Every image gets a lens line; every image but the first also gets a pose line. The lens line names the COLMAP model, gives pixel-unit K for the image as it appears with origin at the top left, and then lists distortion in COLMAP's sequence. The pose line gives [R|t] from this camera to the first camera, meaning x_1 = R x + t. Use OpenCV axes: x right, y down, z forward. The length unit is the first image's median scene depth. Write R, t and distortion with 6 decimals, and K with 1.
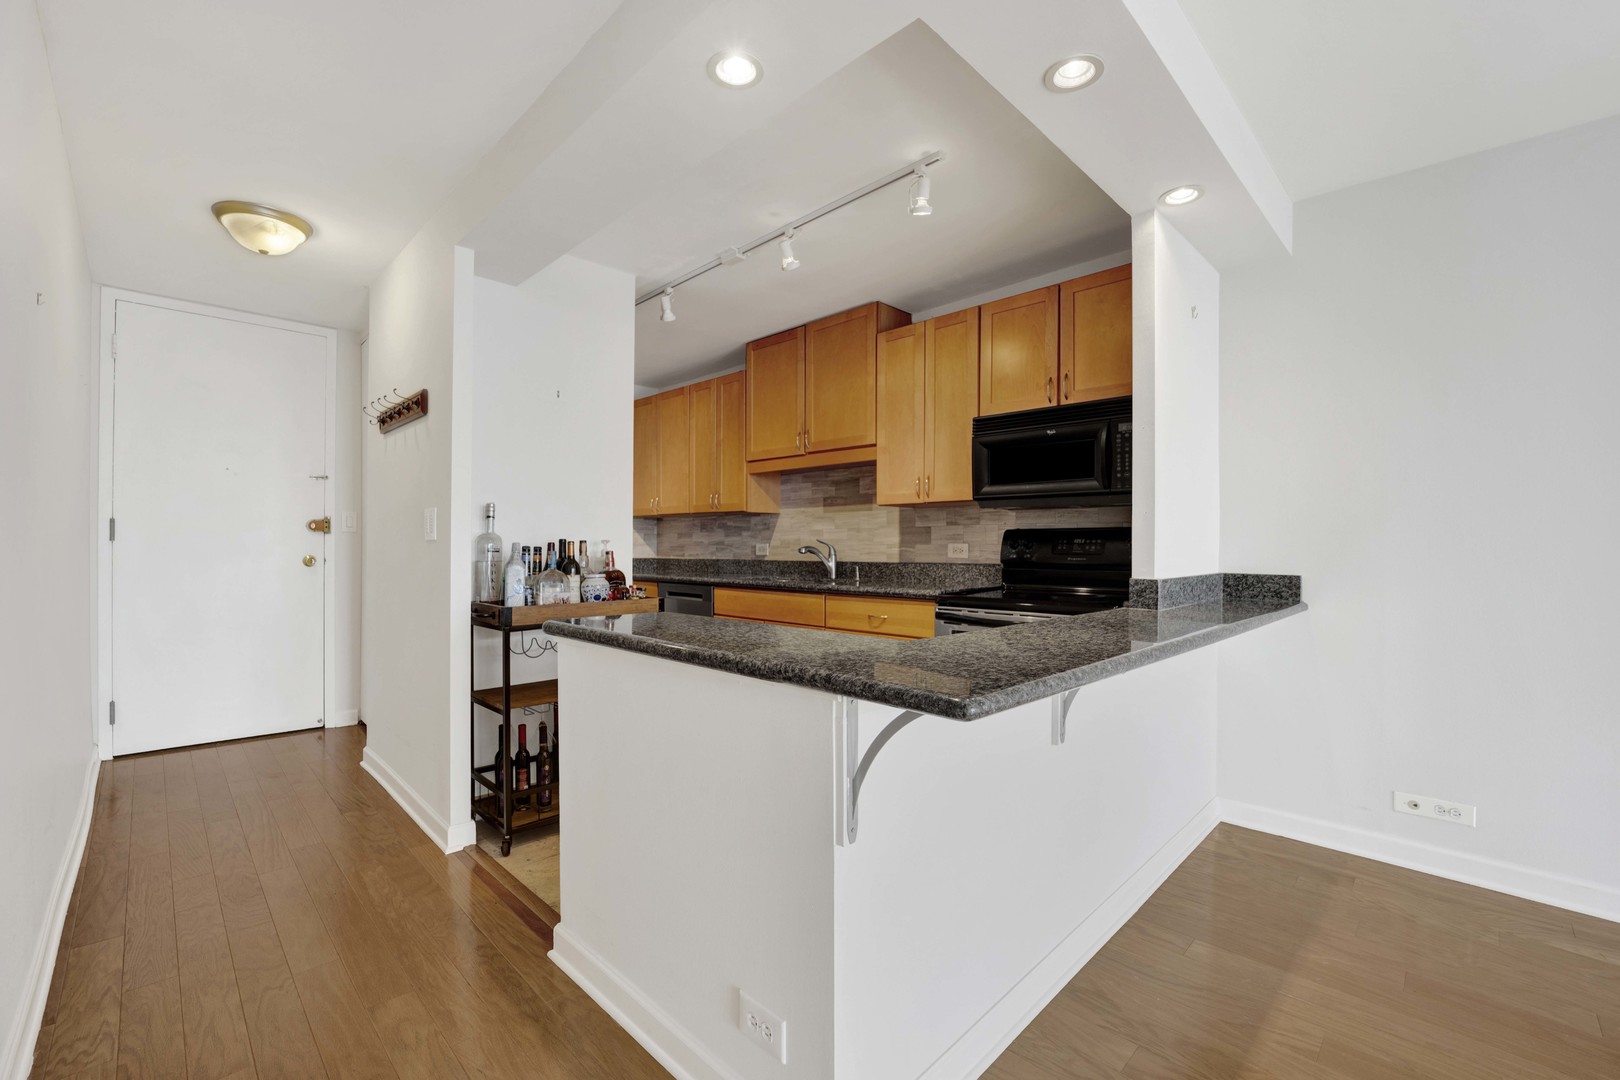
lens RADIAL K [[673.7, 0, 801.6], [0, 673.7, 550.0], [0, 0, 1]] dist [-0.025288, 0.001290]
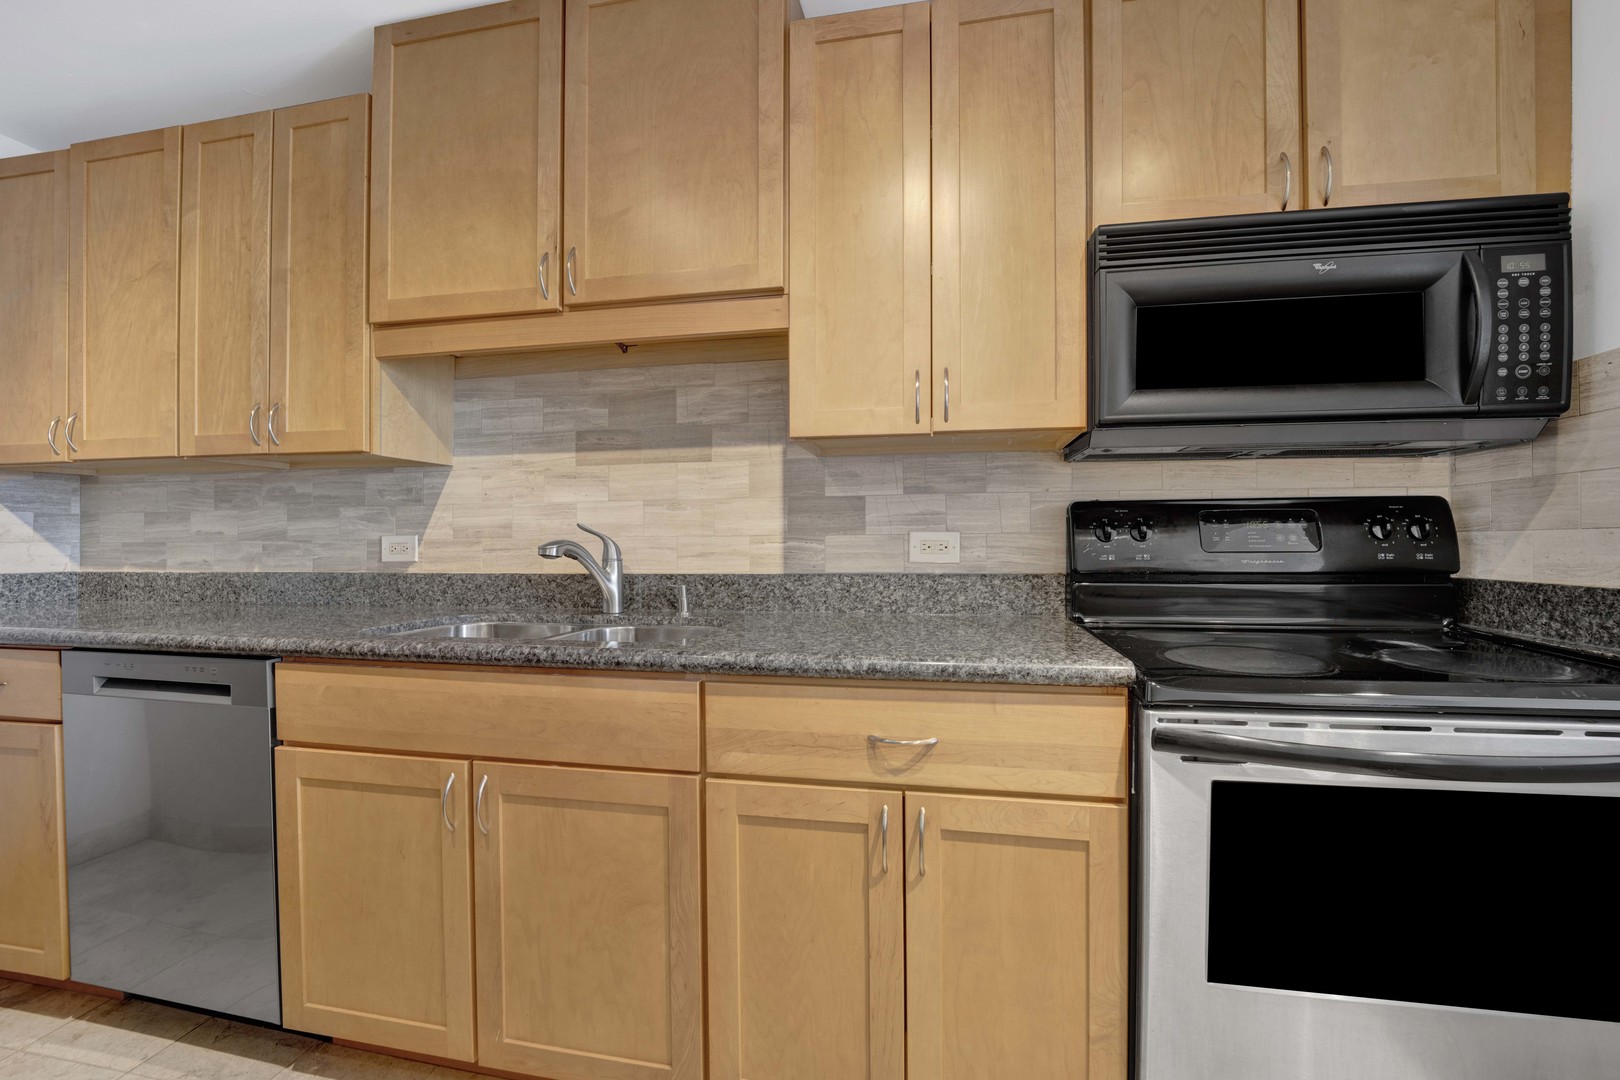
lens RADIAL K [[673.7, 0, 812.7], [0, 673.7, 541.9], [0, 0, 1]] dist [-0.025288, 0.001290]
pose [[0.827629, -0.007648, 0.561224, -0.099177], [0.009761, 0.999952, -0.000767, -0.002940], [-0.561191, 0.006113, 0.827664, 0.611998]]
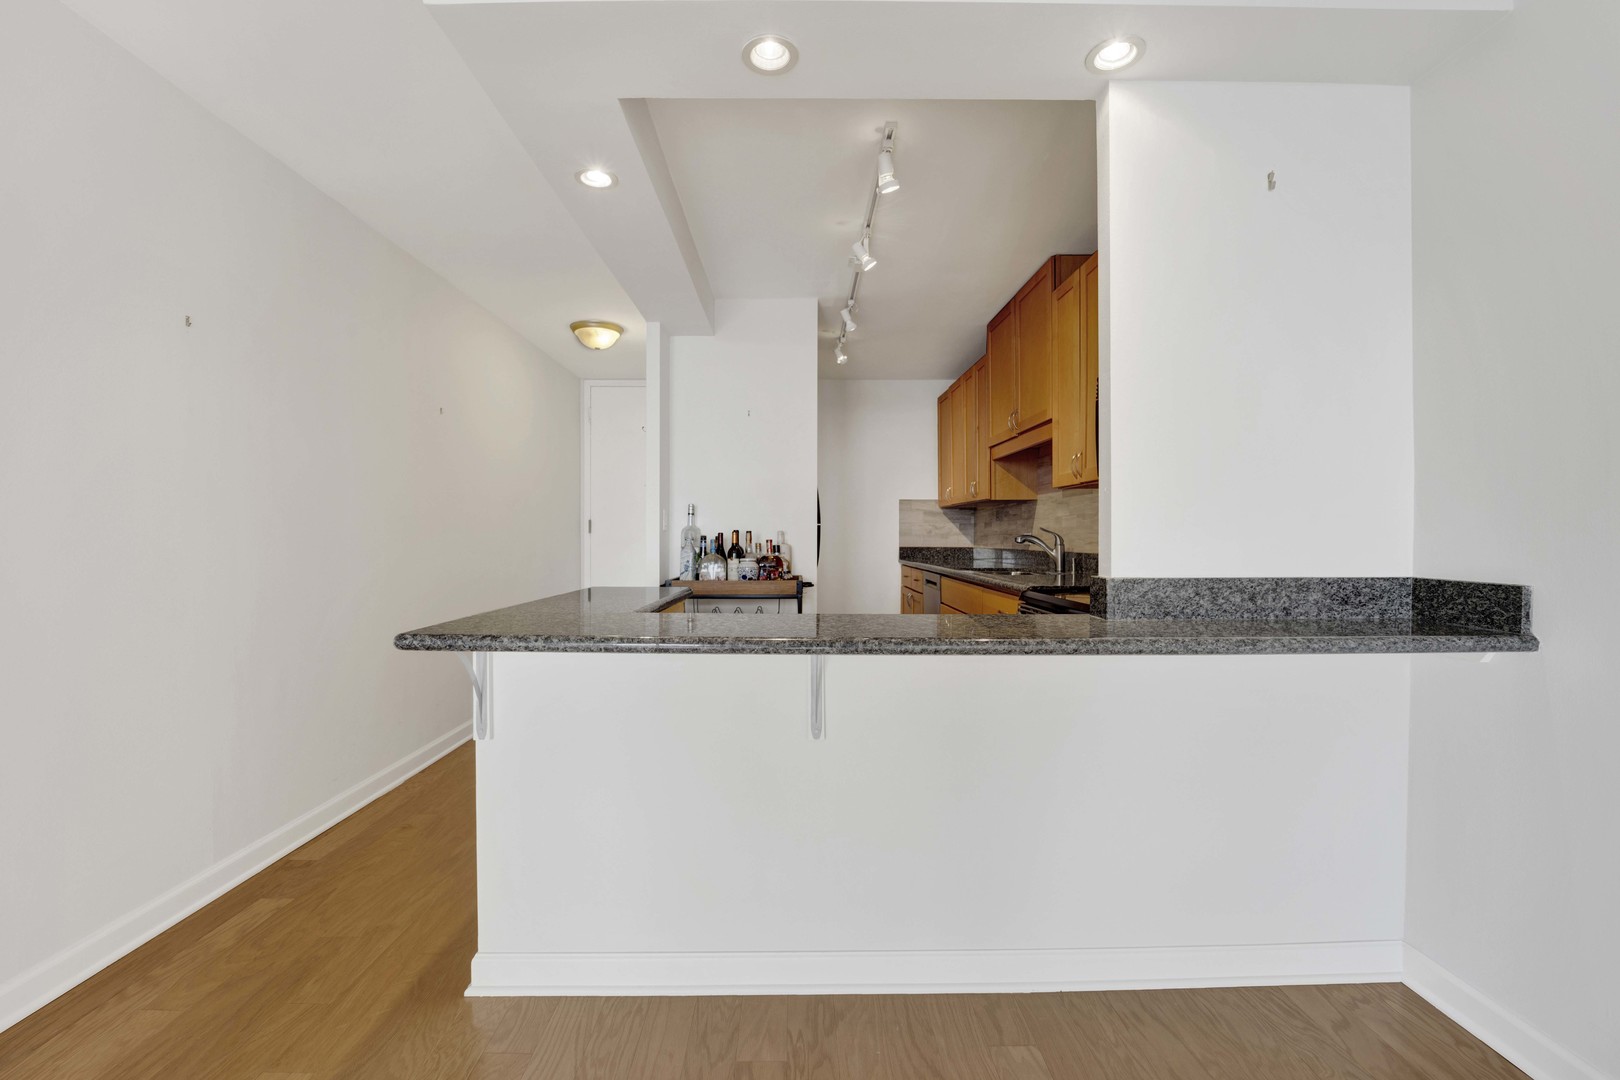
lens RADIAL K [[673.7, 0, 800.7], [0, 673.7, 544.1], [0, 0, 1]] dist [-0.025288, 0.001290]
pose [[0.719708, 0.006099, -0.694250, 0.453816], [-0.001720, 0.999974, 0.007001, 0.000878], [0.694275, -0.003844, 0.719700, 0.128047]]
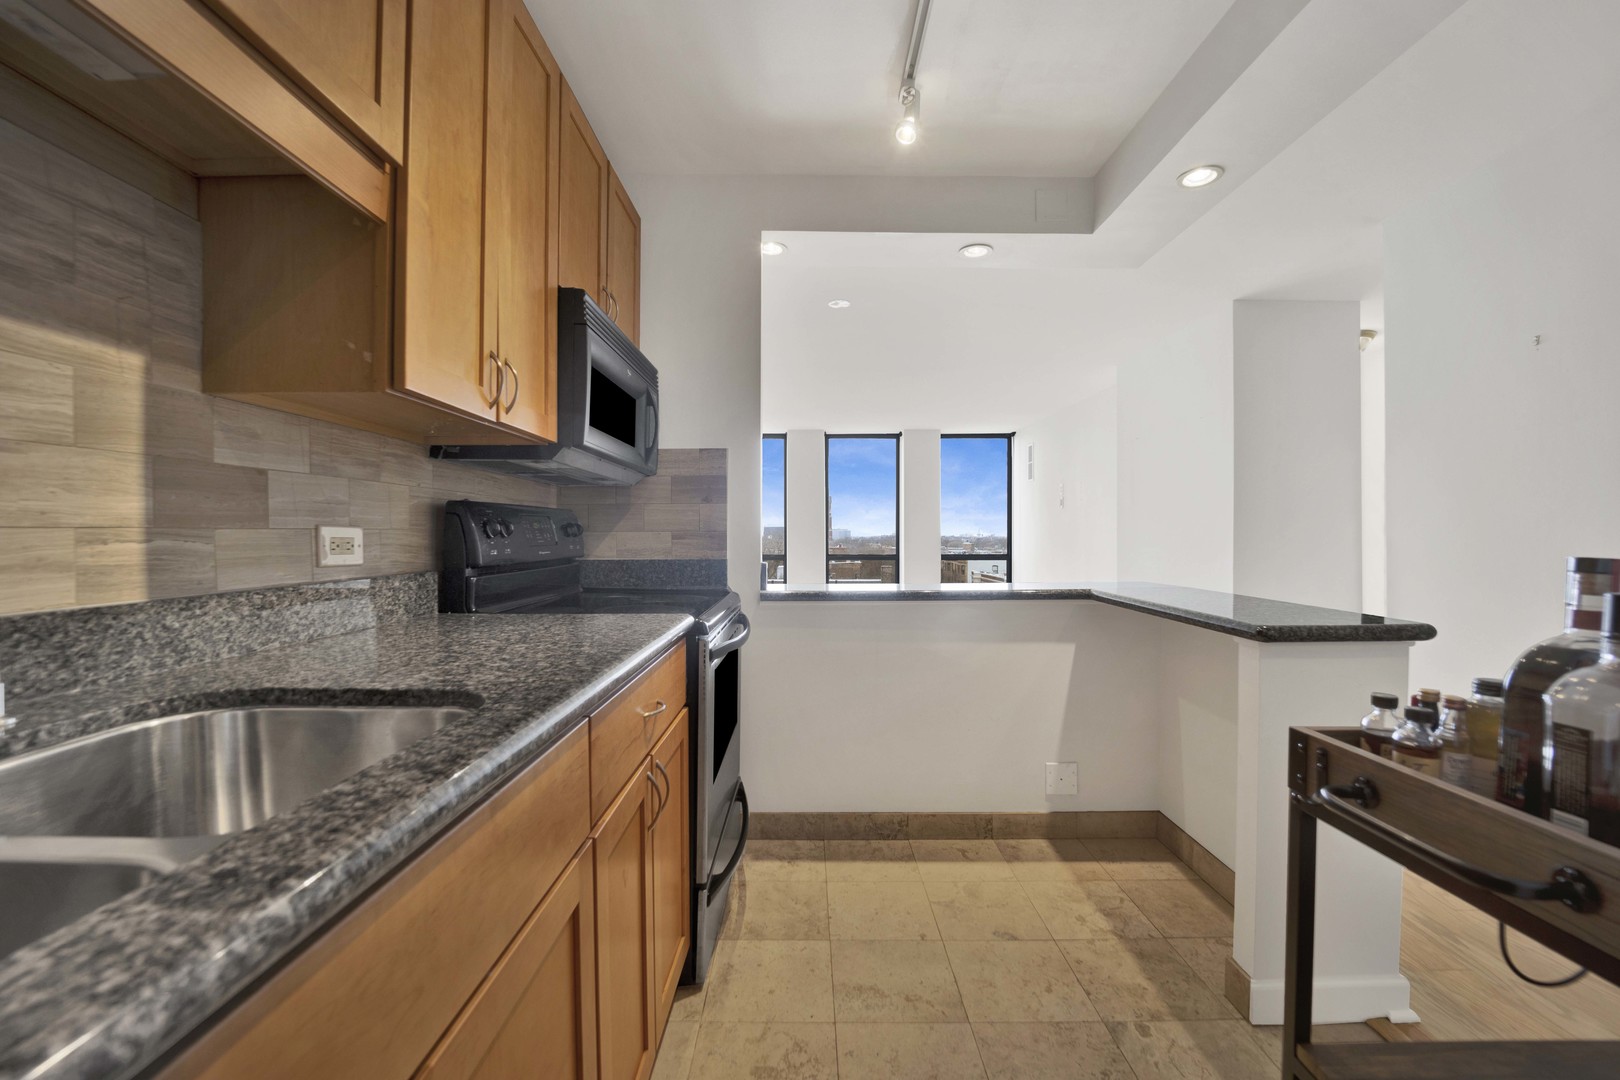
lens RADIAL K [[673.7, 0, 795.7], [0, 673.7, 541.0], [0, 0, 1]] dist [-0.025288, 0.001290]
pose [[-0.704582, -0.011242, 0.709534, -0.190043], [0.000175, 0.999872, 0.016015, -0.007060], [-0.709623, 0.011408, -0.704490, 1.011647]]
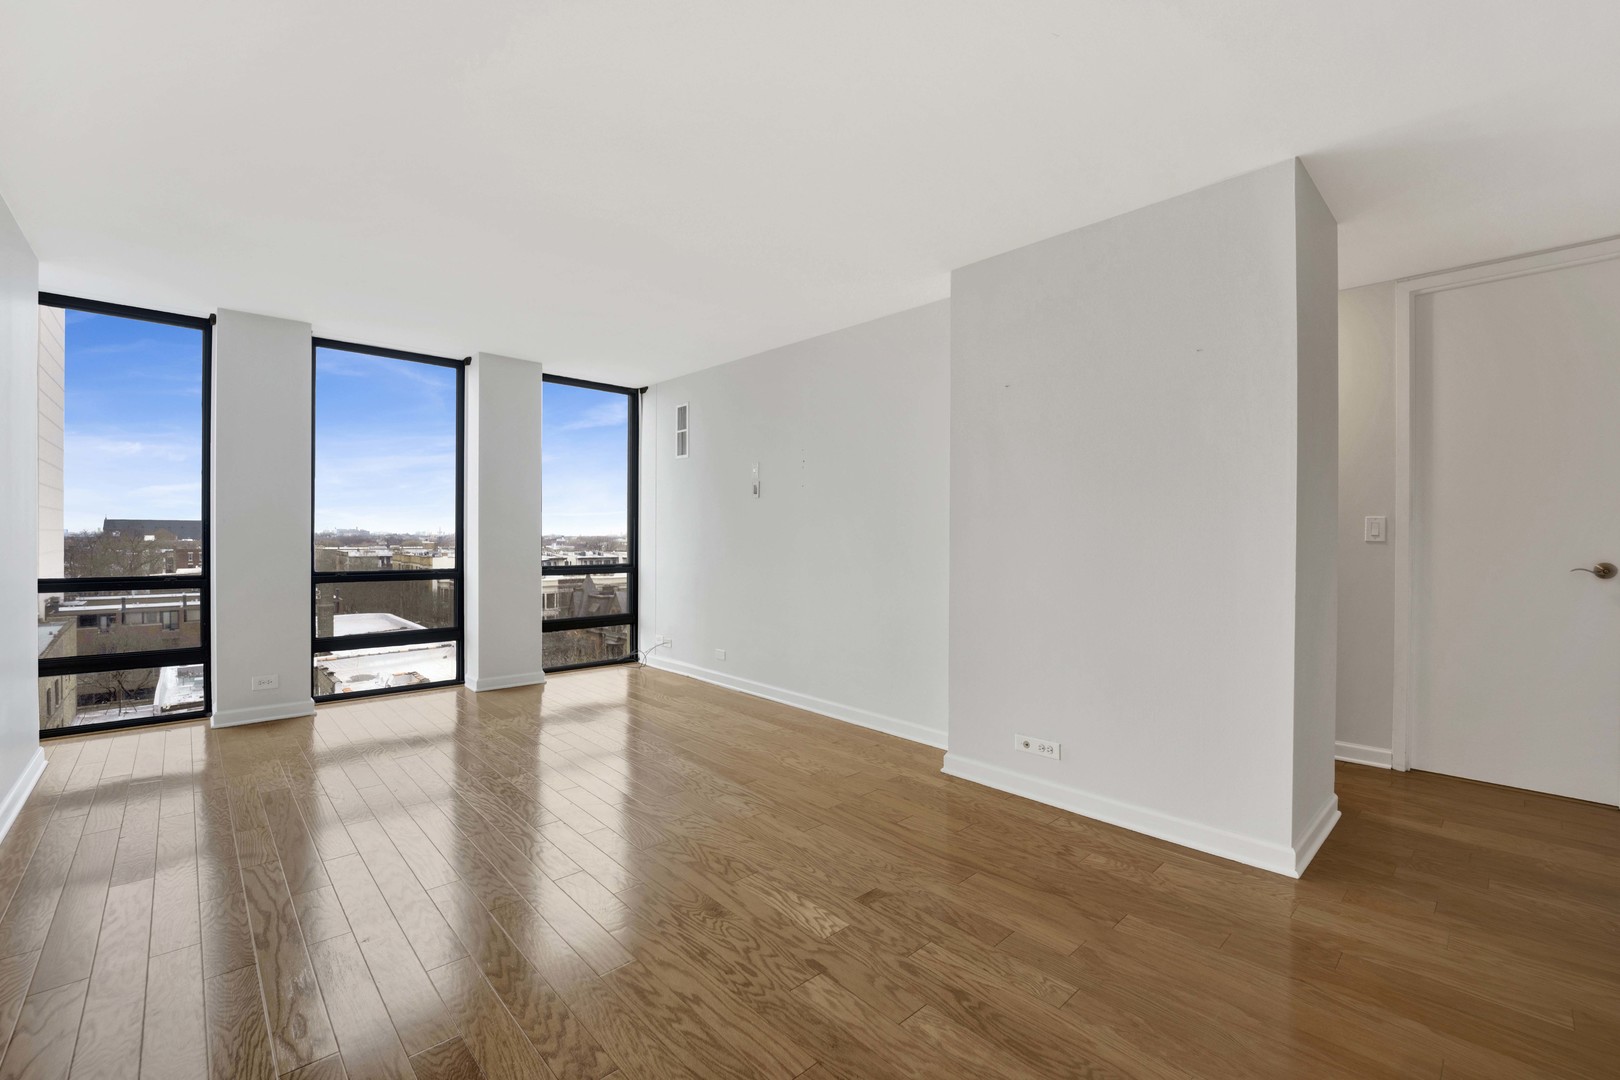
lens RADIAL K [[673.7, 0, 810.1], [0, 673.7, 544.1], [0, 0, 1]] dist [-0.025288, 0.001290]
pose [[-0.999722, -0.010023, 0.021330, 0.450475], [-0.009648, 0.999798, 0.017652, -0.004360], [-0.021502, 0.017441, -0.999617, 0.475460]]
